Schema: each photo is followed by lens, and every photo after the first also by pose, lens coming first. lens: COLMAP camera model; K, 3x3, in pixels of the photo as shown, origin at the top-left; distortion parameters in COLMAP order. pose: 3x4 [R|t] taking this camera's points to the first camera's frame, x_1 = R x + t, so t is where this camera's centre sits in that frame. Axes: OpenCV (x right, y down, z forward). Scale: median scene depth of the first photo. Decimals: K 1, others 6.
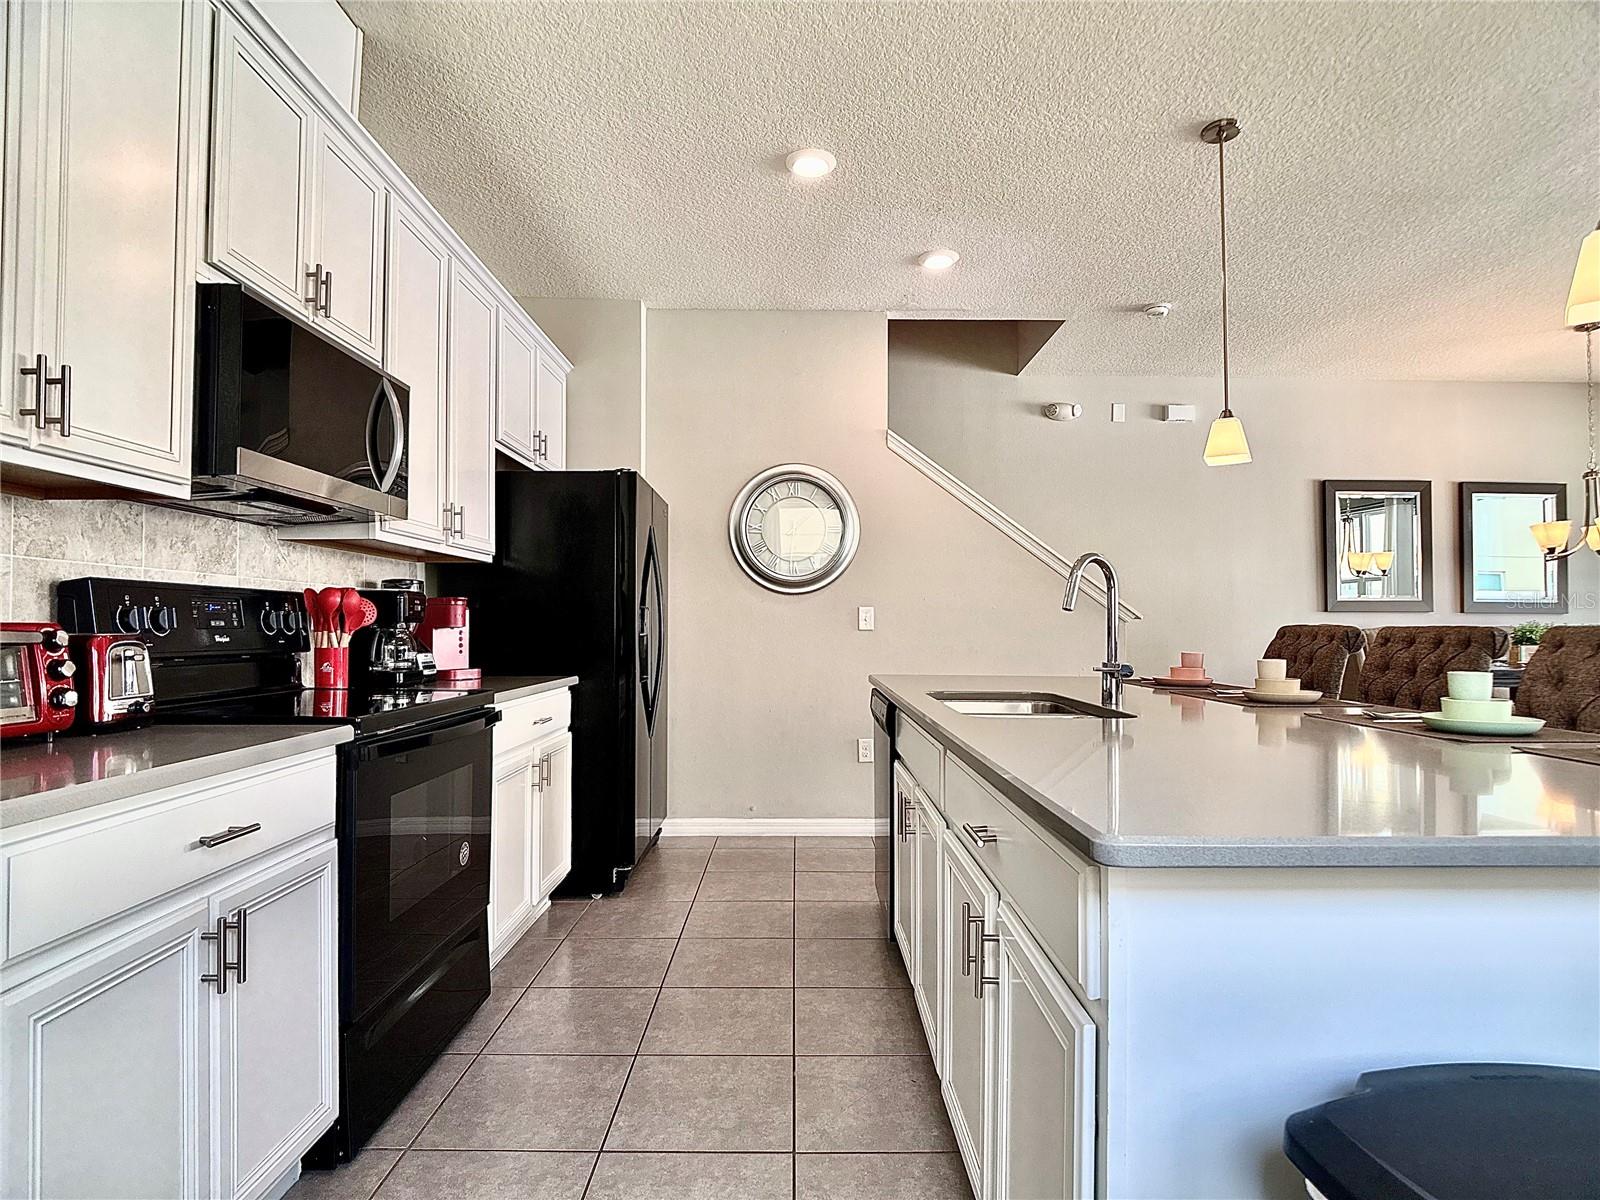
lens RADIAL K [[841.5, 0, 801.8], [0, 841.5, 606.2], [0, 0, 1]] dist [-0.026256, 0.002623]
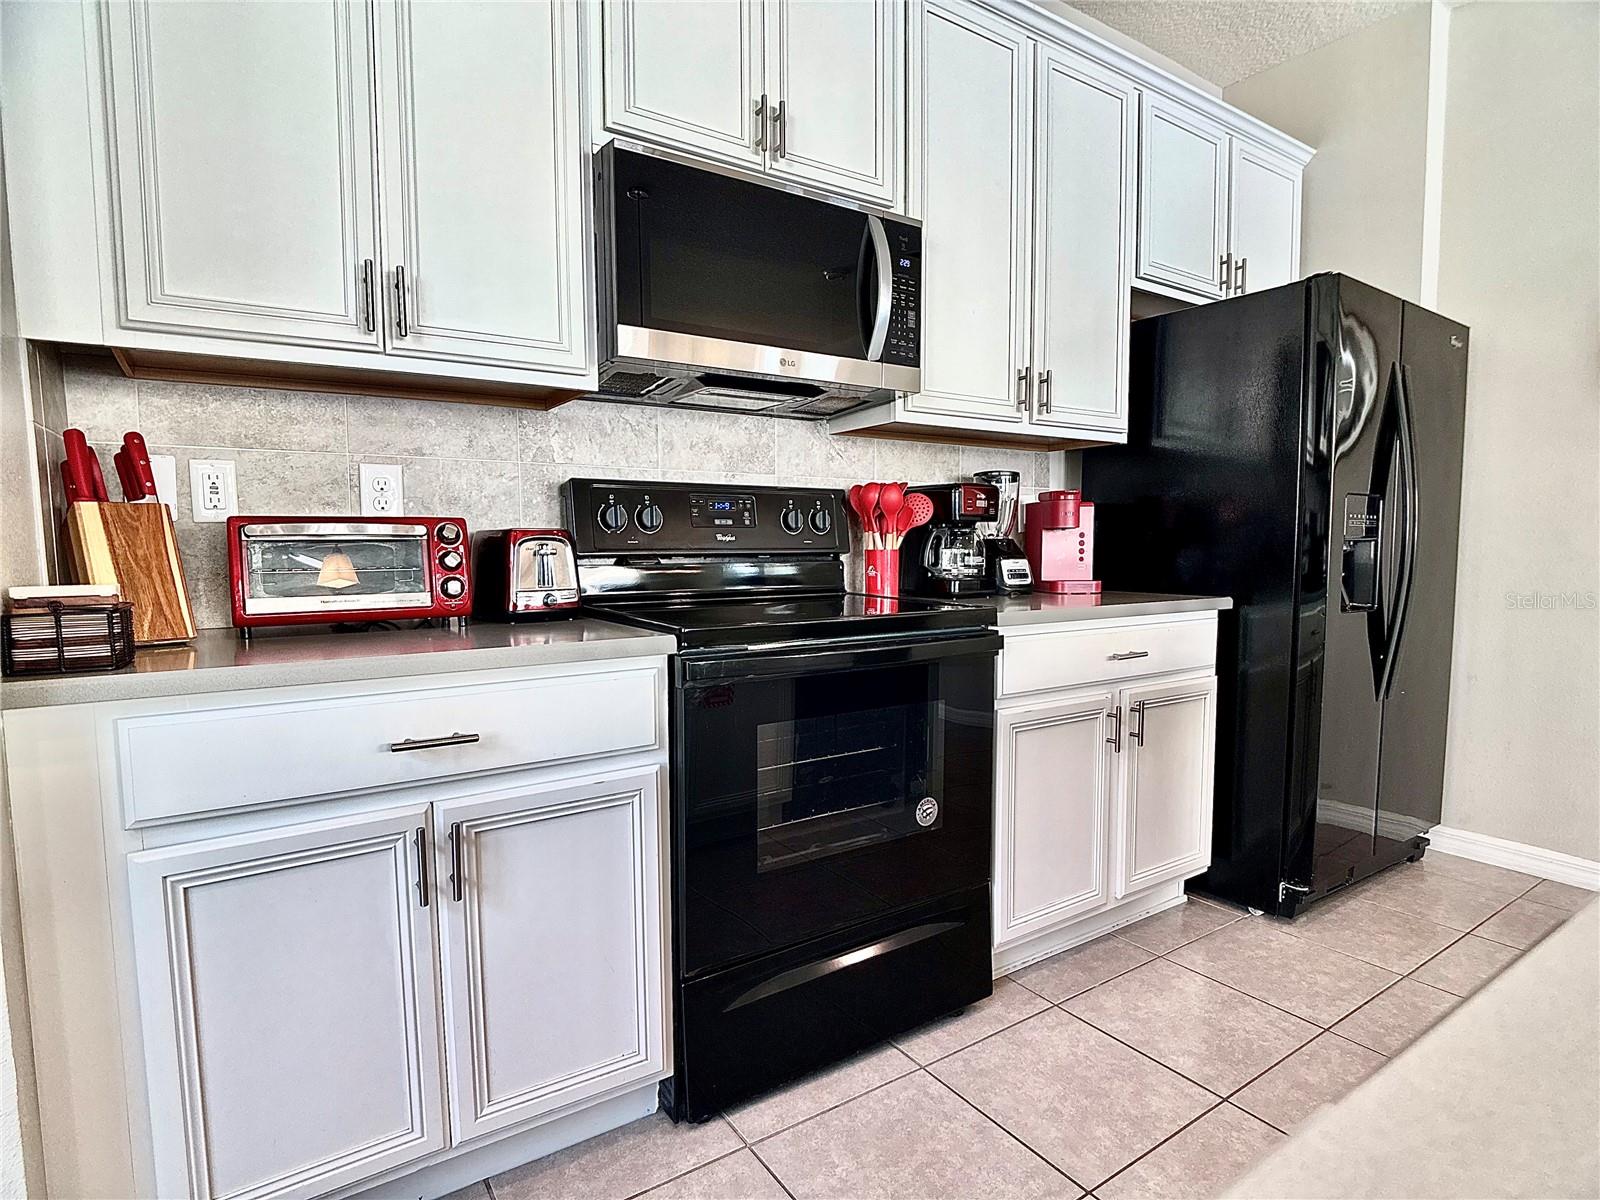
lens RADIAL K [[841.5, 0, 796.9], [0, 841.5, 612.8], [0, 0, 1]] dist [-0.026256, 0.002623]
pose [[0.547597, 0.067922, -0.833981, 0.151184], [0.023824, 0.995030, 0.096681, 0.027726], [0.836403, -0.072811, 0.543258, 0.434706]]
